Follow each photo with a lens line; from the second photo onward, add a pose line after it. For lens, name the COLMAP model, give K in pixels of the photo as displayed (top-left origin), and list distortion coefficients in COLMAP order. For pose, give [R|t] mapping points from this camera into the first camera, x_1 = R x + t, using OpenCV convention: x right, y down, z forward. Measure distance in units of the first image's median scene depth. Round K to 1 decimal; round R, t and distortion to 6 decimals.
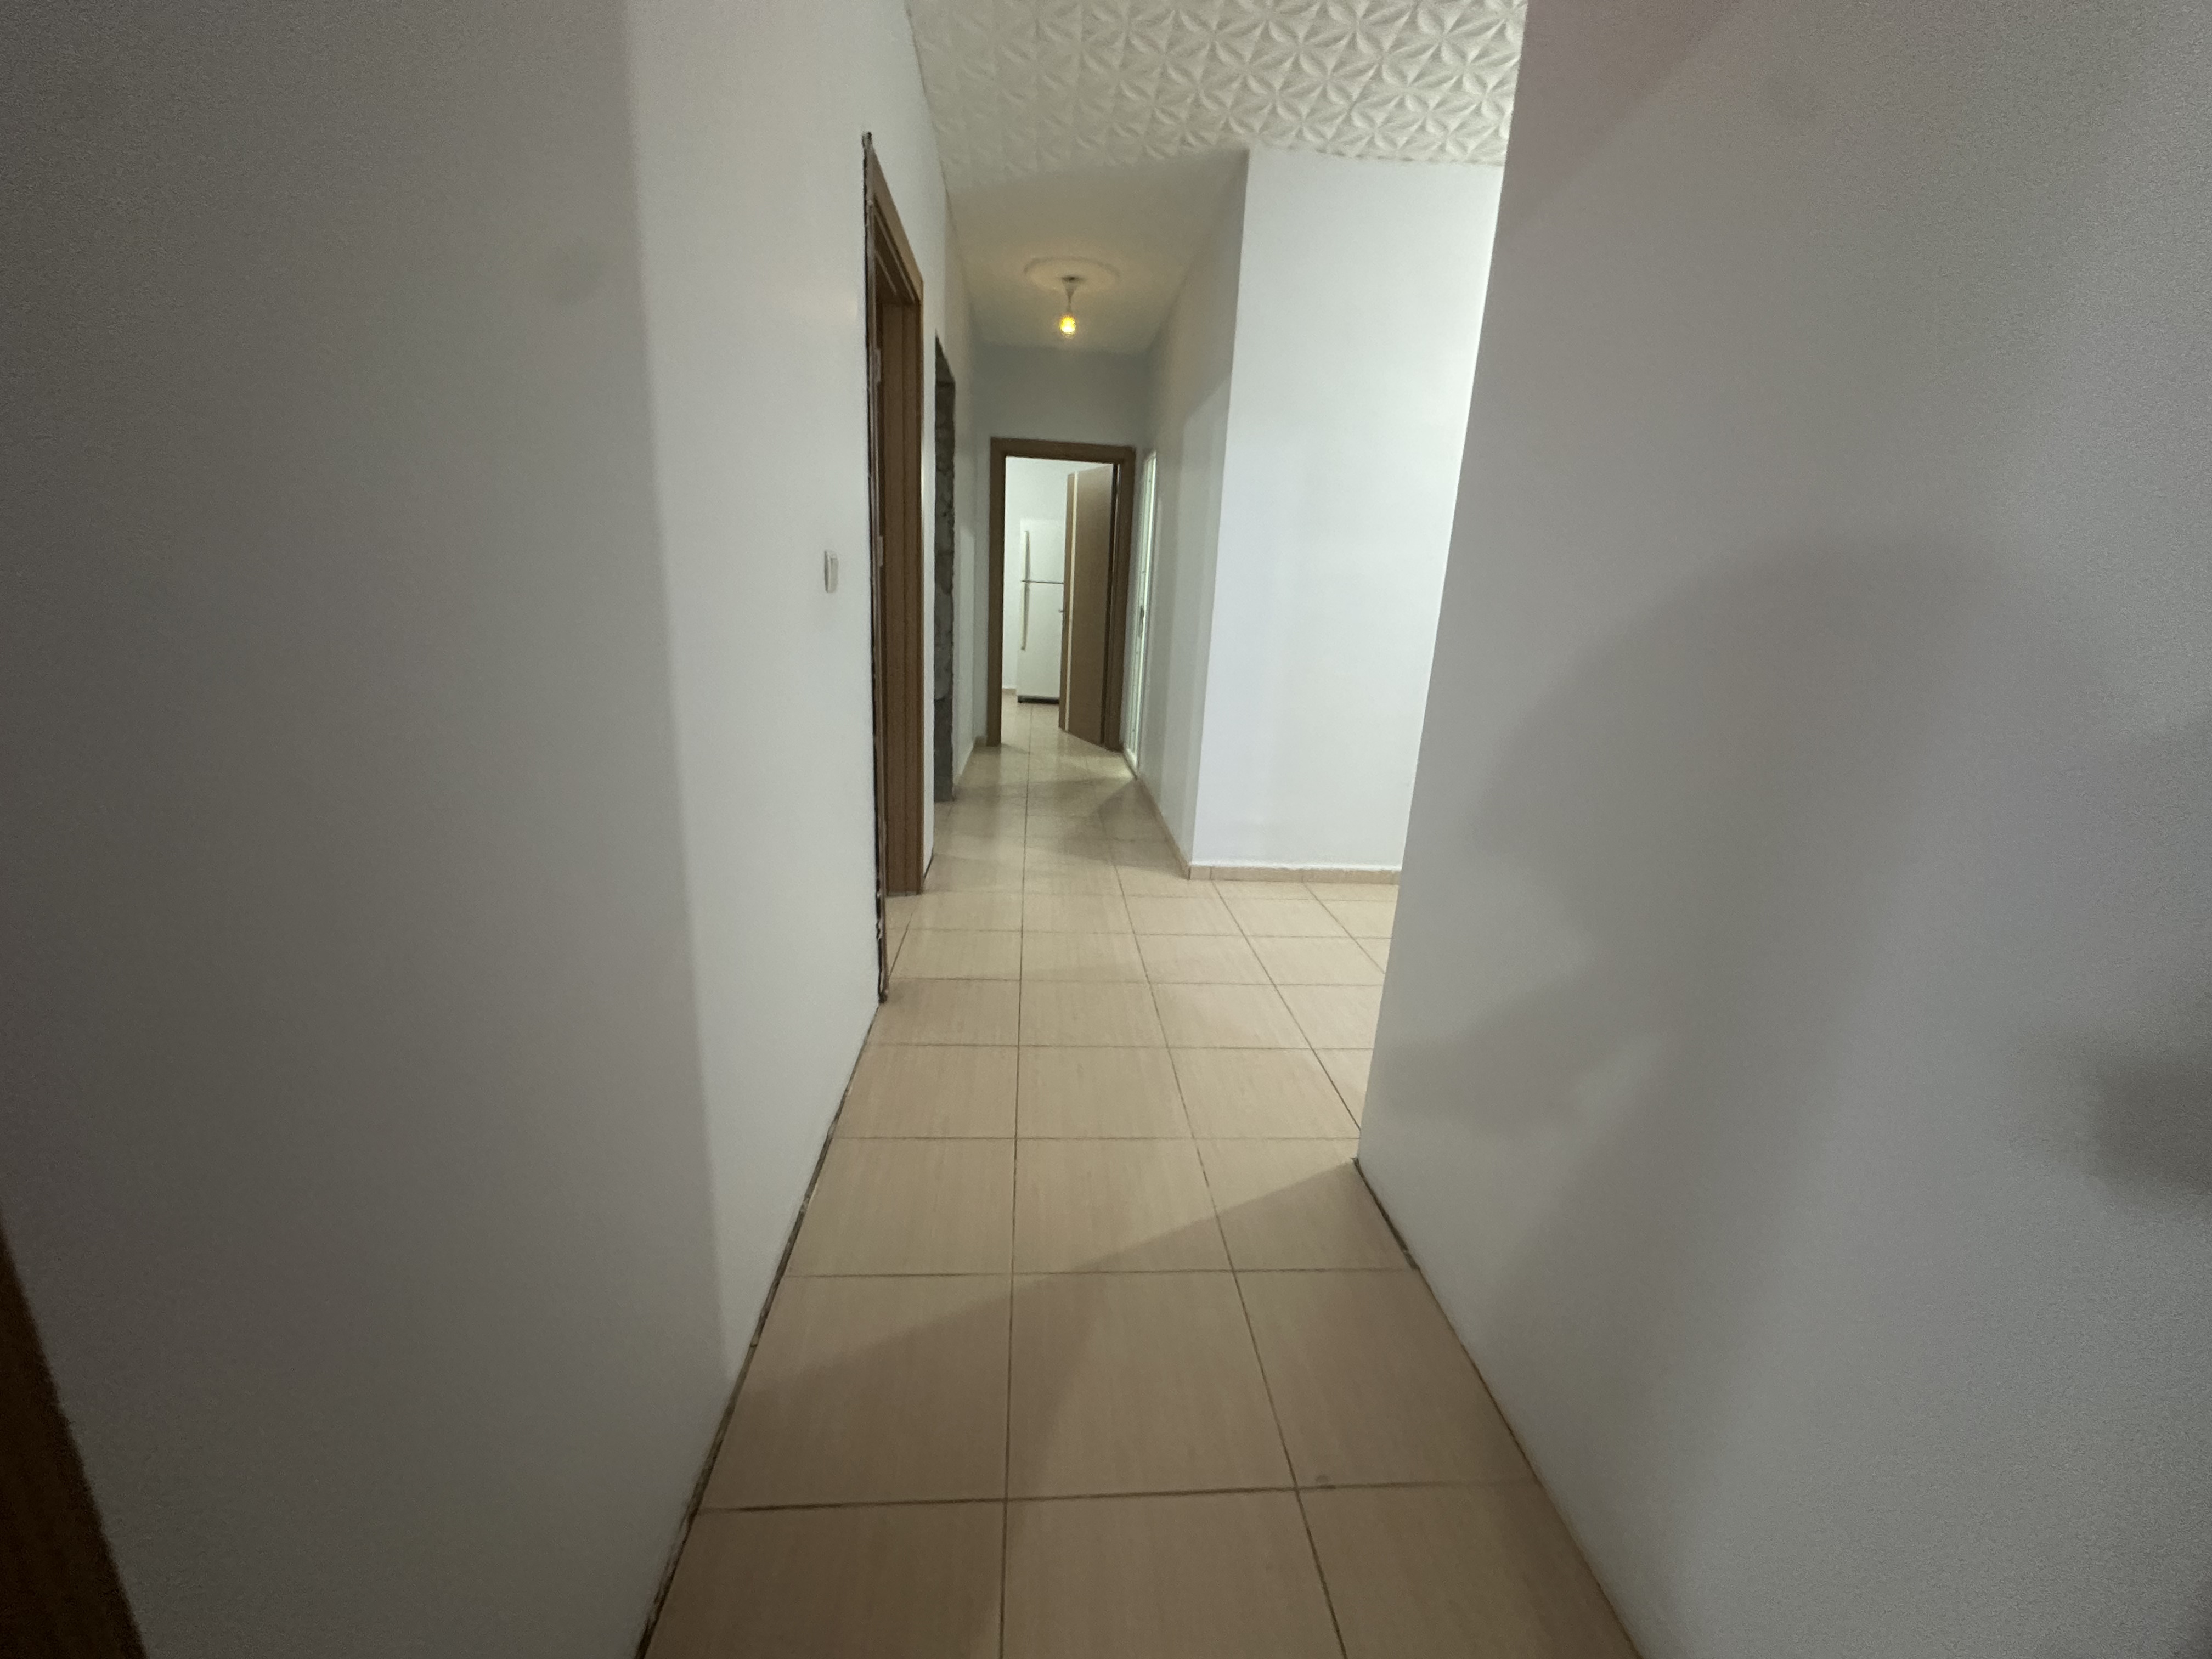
lens RADIAL K [[881.7, 0, 957.5], [0, 881.7, 839.5], [0, 0, 1]] dist [-0.005706, 0.001390]
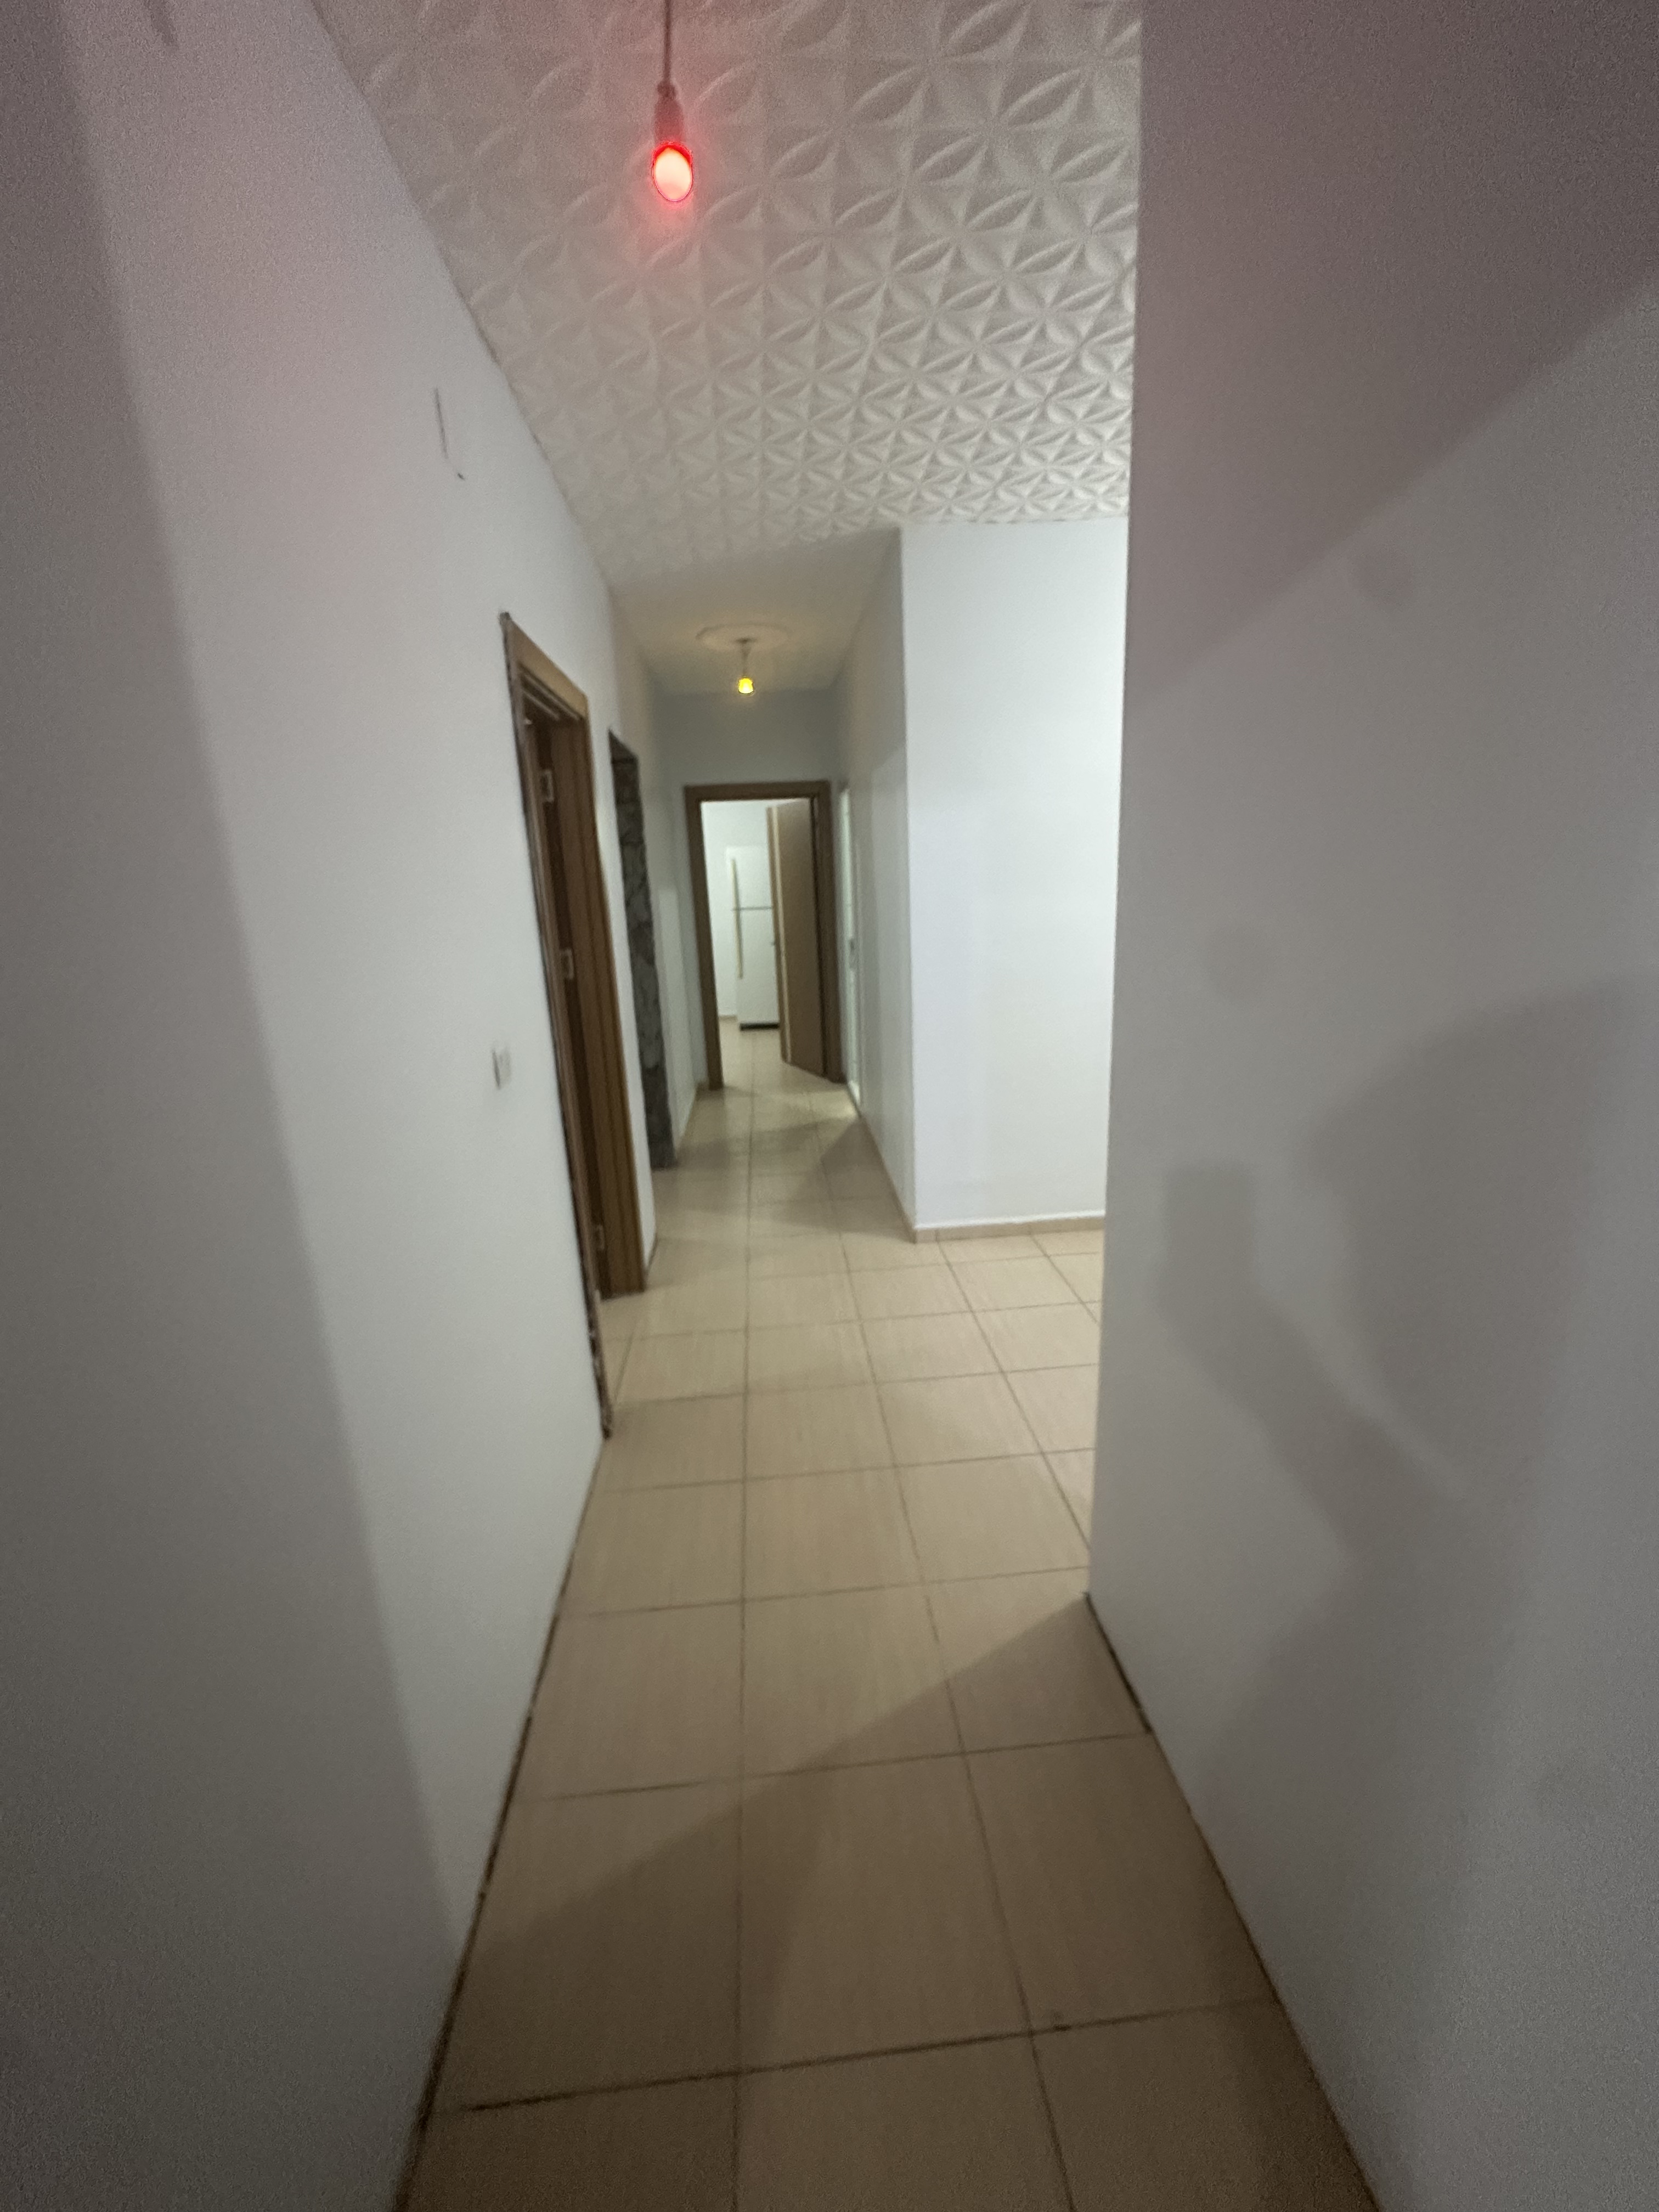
lens RADIAL K [[881.7, 0, 685.0], [0, 881.7, 1125.1], [0, 0, 1]] dist [-0.005706, 0.001390]
pose [[0.995412, -0.093092, -0.022106, 0.050502], [0.093000, 0.995653, -0.005154, -0.134998], [0.022489, 0.003074, 0.999742, -0.000165]]
